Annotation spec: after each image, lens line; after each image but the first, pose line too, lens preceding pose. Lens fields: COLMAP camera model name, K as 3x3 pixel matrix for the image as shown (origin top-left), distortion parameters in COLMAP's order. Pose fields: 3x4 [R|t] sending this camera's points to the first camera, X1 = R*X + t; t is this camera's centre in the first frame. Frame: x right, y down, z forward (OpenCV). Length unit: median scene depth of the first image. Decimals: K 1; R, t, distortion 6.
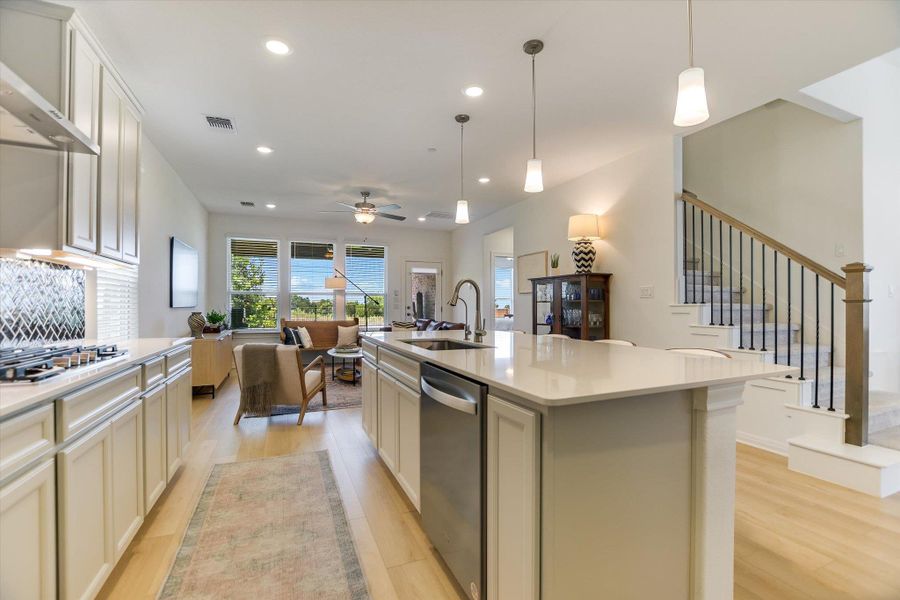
lens RADIAL K [[395.3, 0, 450.4], [0, 395.3, 304.7], [0, 0, 1]] dist [-0.026847, 0.000638]
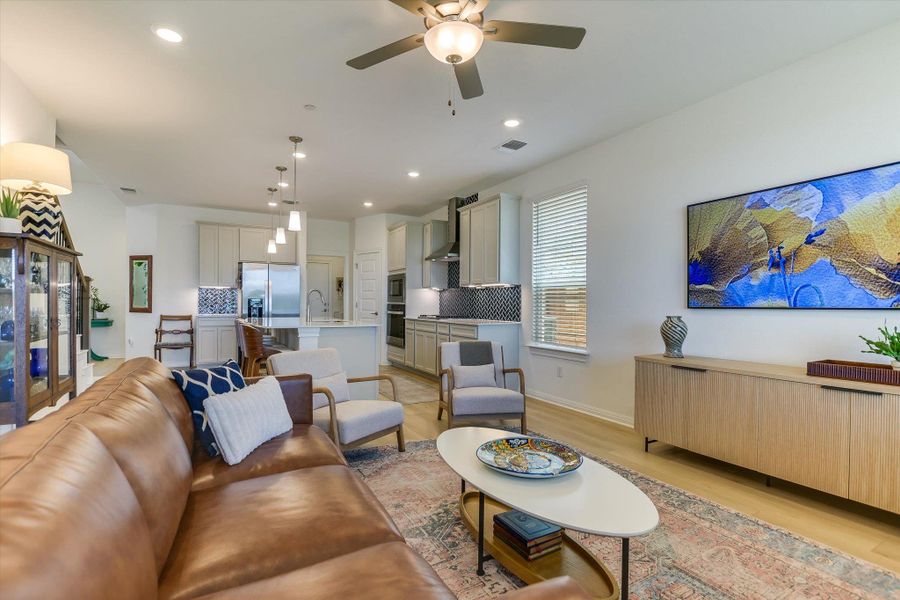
lens RADIAL K [[434.5, 0, 455.7], [0, 434.5, 305.6], [0, 0, 1]] dist [-0.021212, 0.000400]
pose [[-0.994523, -0.009585, -0.104073, -0.226002], [-0.009706, 0.999953, 0.000654, 0.005093], [0.104062, 0.001661, -0.994569, 1.691164]]
